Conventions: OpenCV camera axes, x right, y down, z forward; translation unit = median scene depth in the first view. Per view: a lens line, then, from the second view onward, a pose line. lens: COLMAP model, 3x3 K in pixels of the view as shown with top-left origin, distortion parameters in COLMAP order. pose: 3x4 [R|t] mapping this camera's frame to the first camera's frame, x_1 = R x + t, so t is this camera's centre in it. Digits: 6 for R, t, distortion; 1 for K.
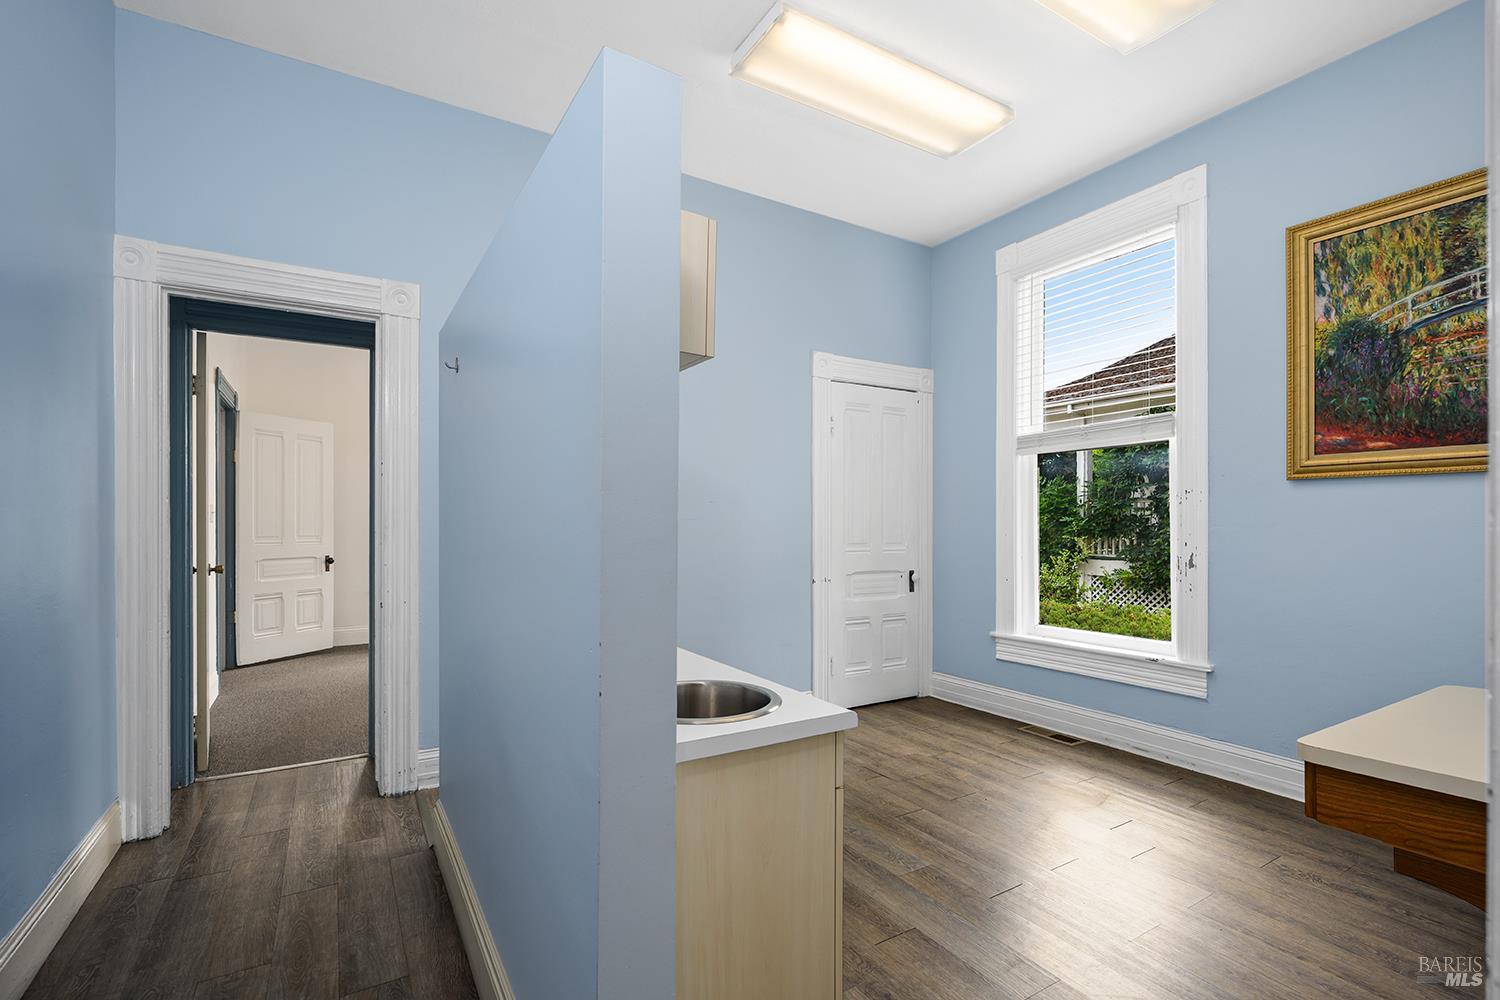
lens RADIAL K [[660.3, 0, 749.1], [0, 660.3, 518.6], [0, 0, 1]] dist [-0.008111, 0.001708]
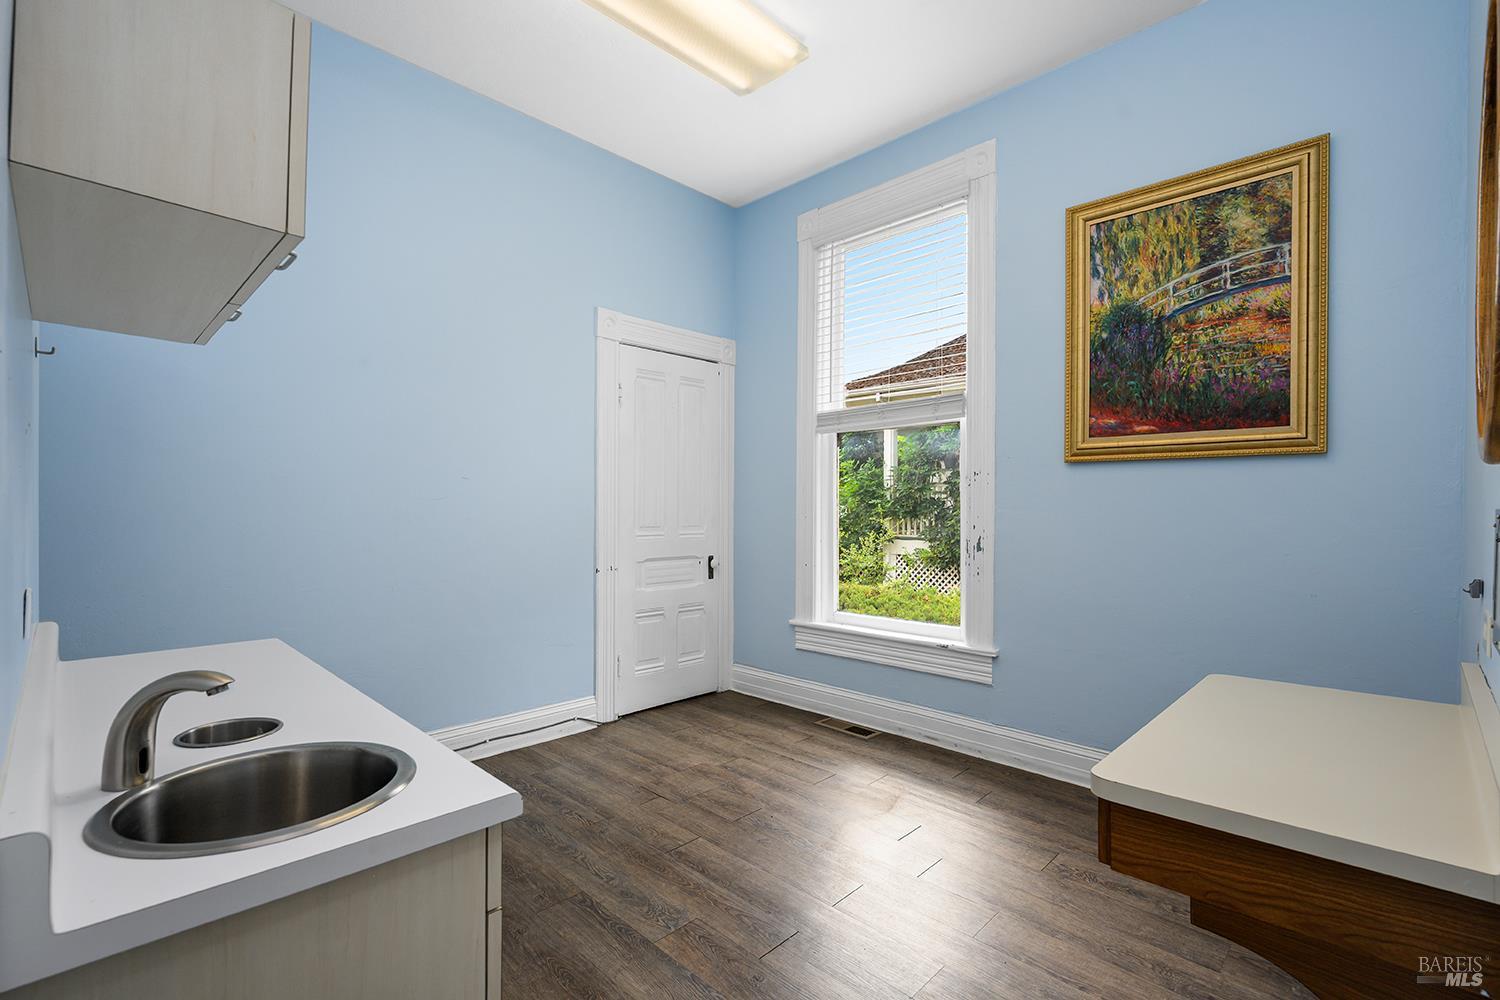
lens RADIAL K [[660.3, 0, 741.6], [0, 660.3, 503.1], [0, 0, 1]] dist [-0.008111, 0.001708]
pose [[0.970155, 0.004724, 0.242440, 0.101714], [-0.005860, 0.999975, 0.003965, 0.001656], [-0.242415, -0.005267, 0.970158, 0.149485]]
